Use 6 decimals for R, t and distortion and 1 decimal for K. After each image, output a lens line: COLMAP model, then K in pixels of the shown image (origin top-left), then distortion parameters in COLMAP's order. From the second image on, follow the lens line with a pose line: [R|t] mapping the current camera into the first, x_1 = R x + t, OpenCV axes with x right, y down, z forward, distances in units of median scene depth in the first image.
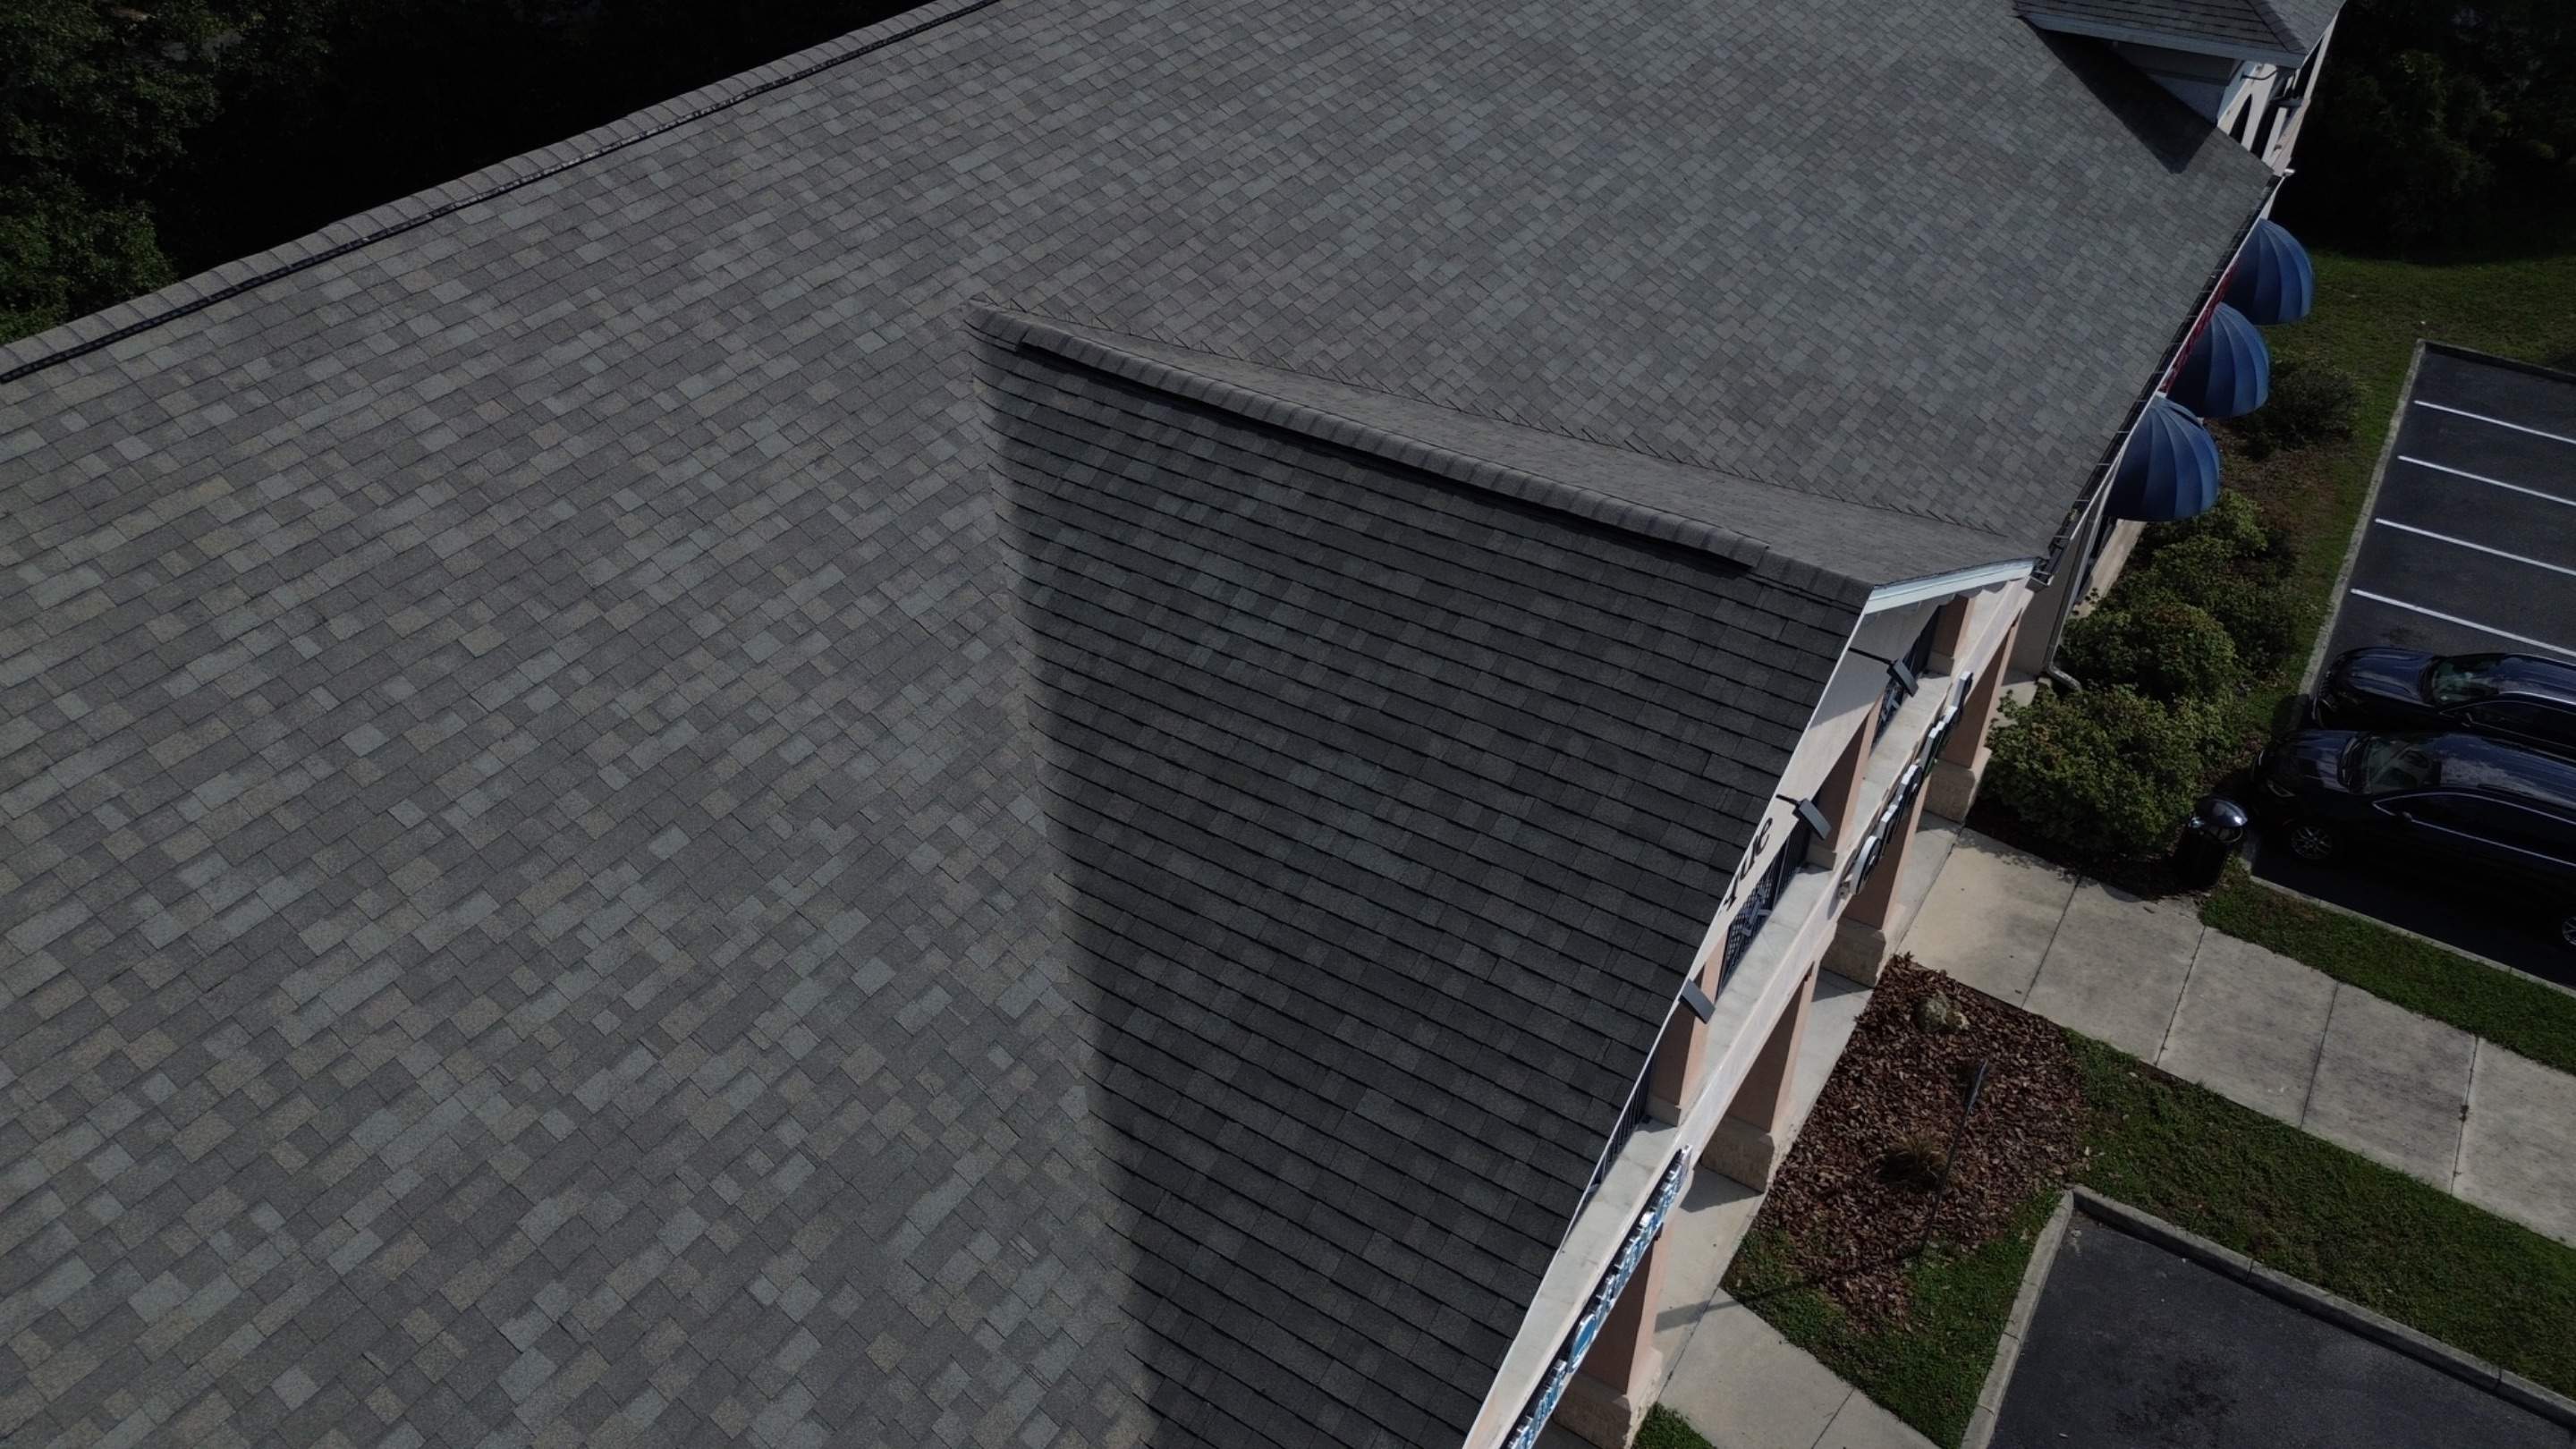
lens RADIAL K [[1828.6, 0, 1299.7], [0, 1828.6, 719.7], [0, 0, 1]] dist [0.053310, -0.046872]
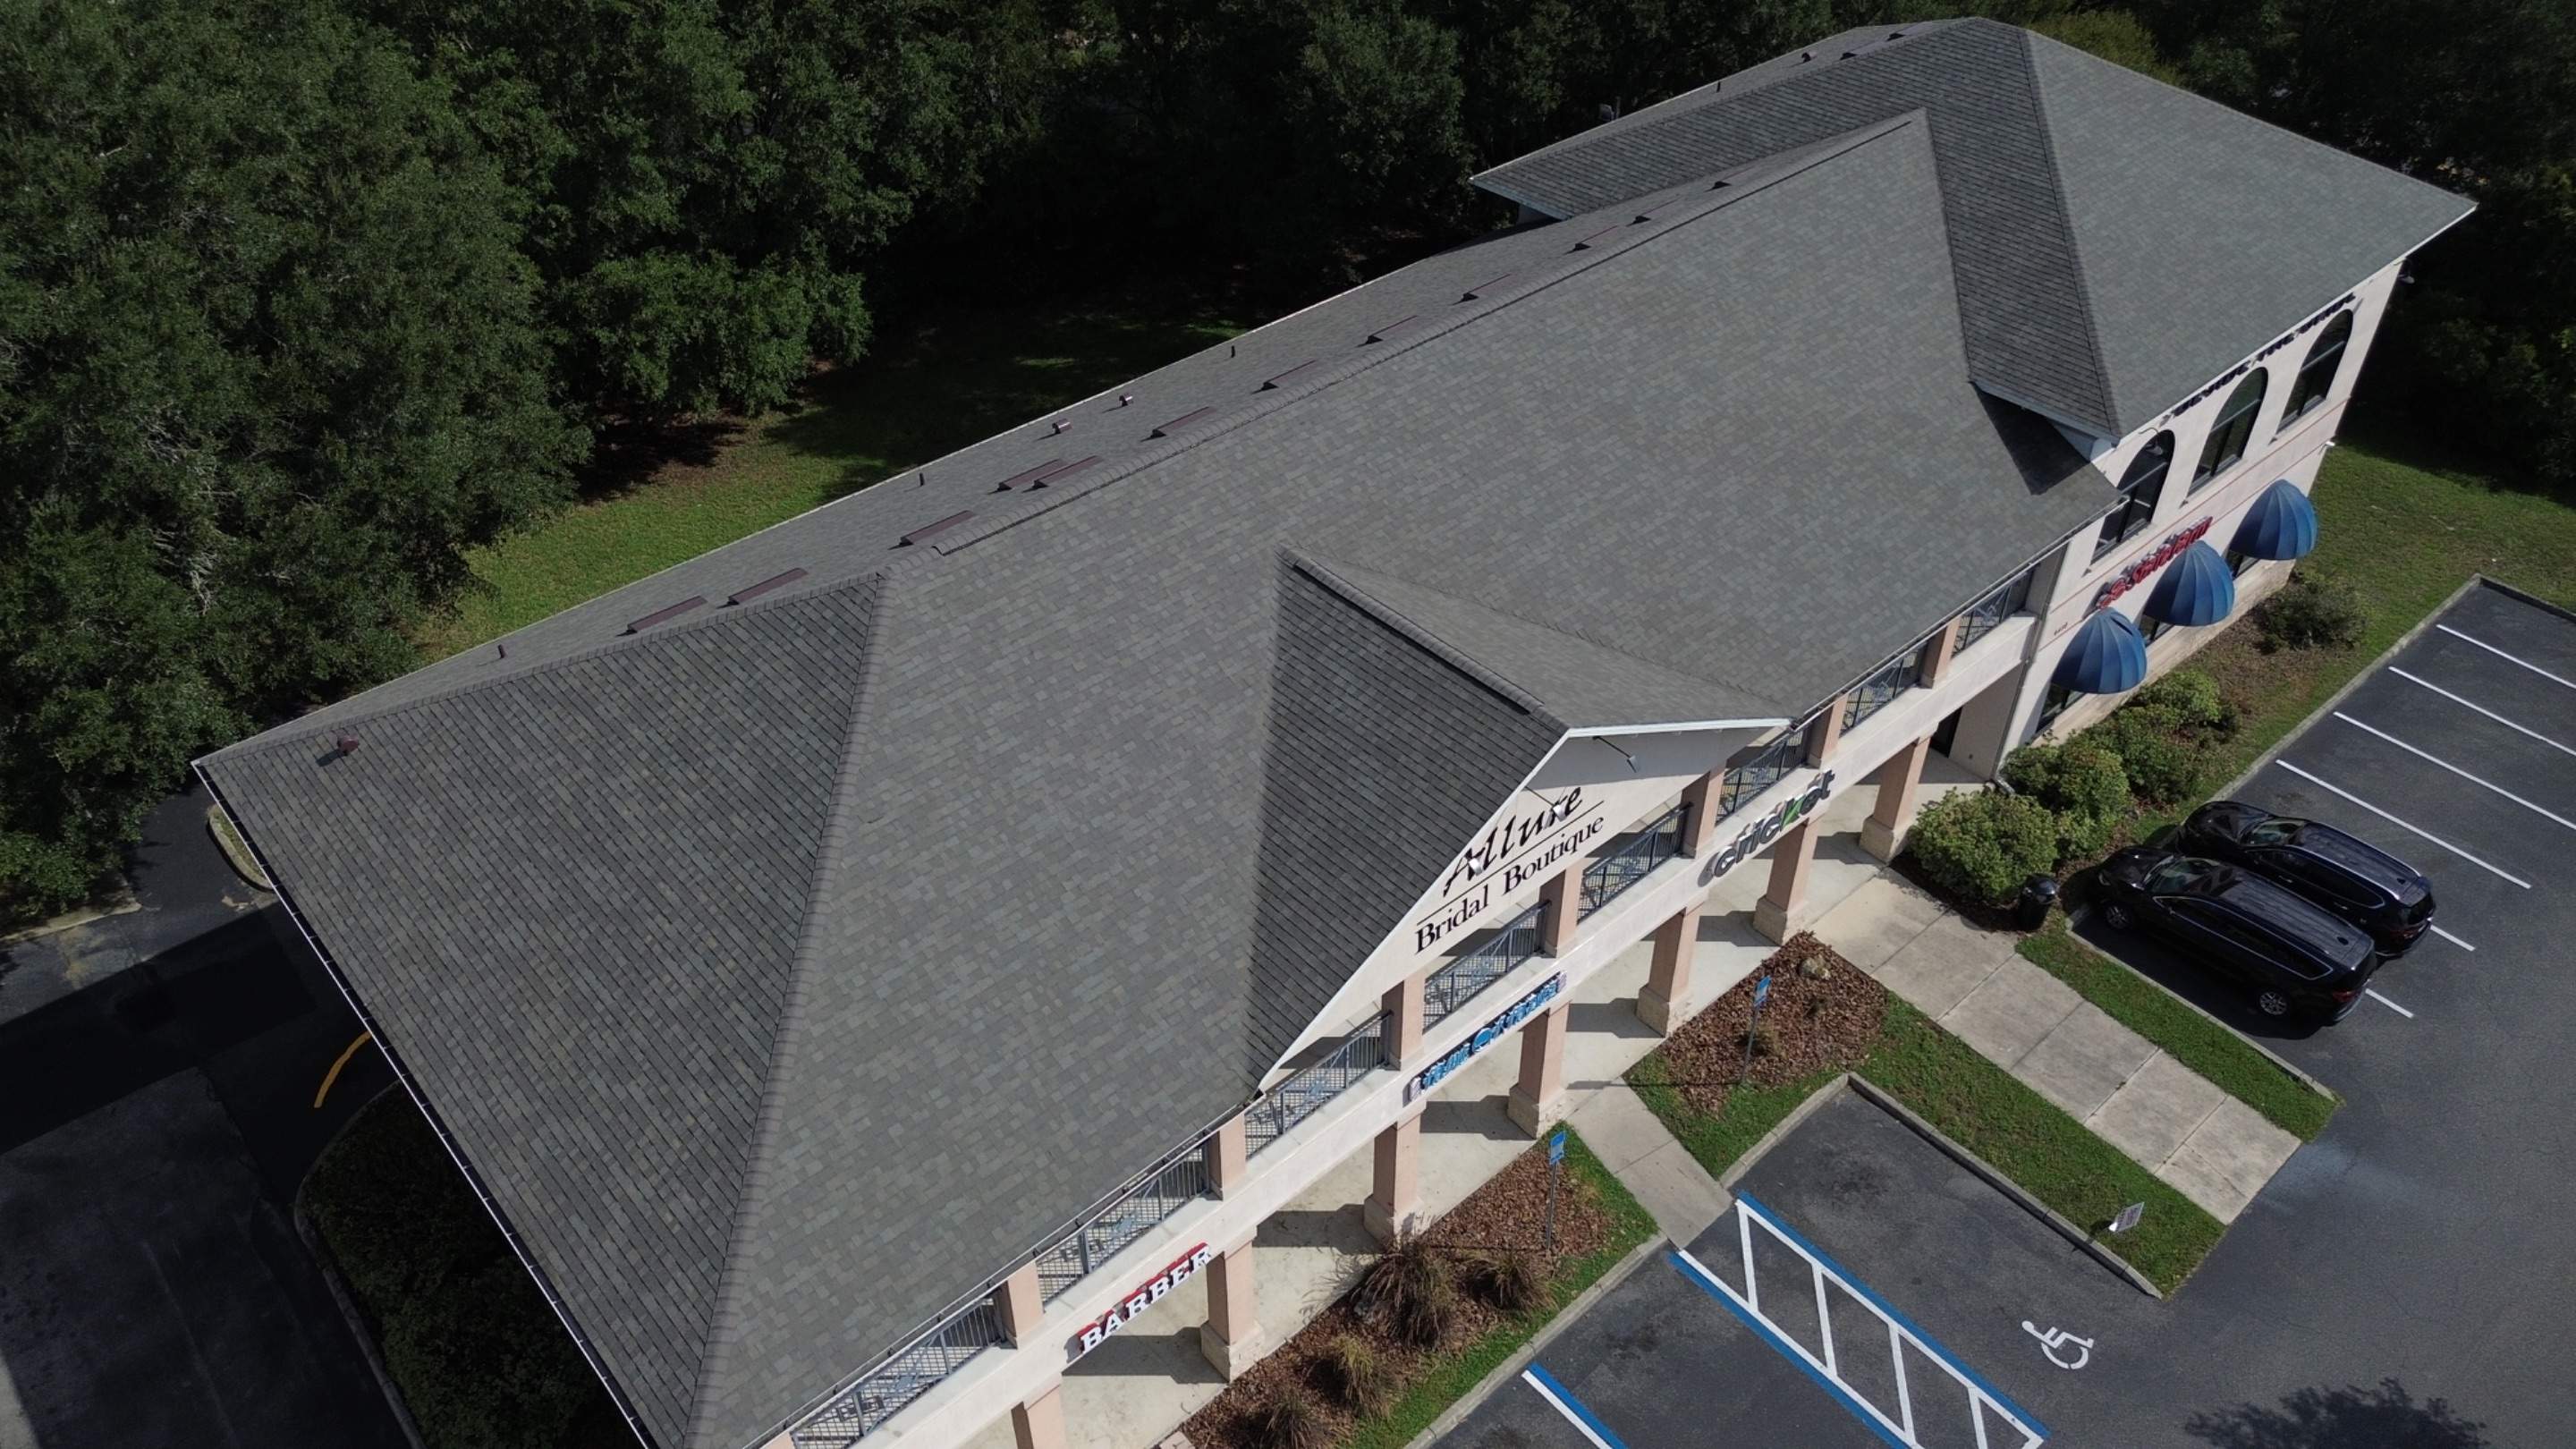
lens RADIAL K [[1828.6, 0, 1299.7], [0, 1828.6, 719.7], [0, 0, 1]] dist [0.053310, -0.046872]
pose [[0.961815, 0.165845, -0.217731, 0.410997], [-0.160511, 0.986136, 0.042091, -0.106437], [0.221693, -0.005536, 0.975101, -1.344040]]
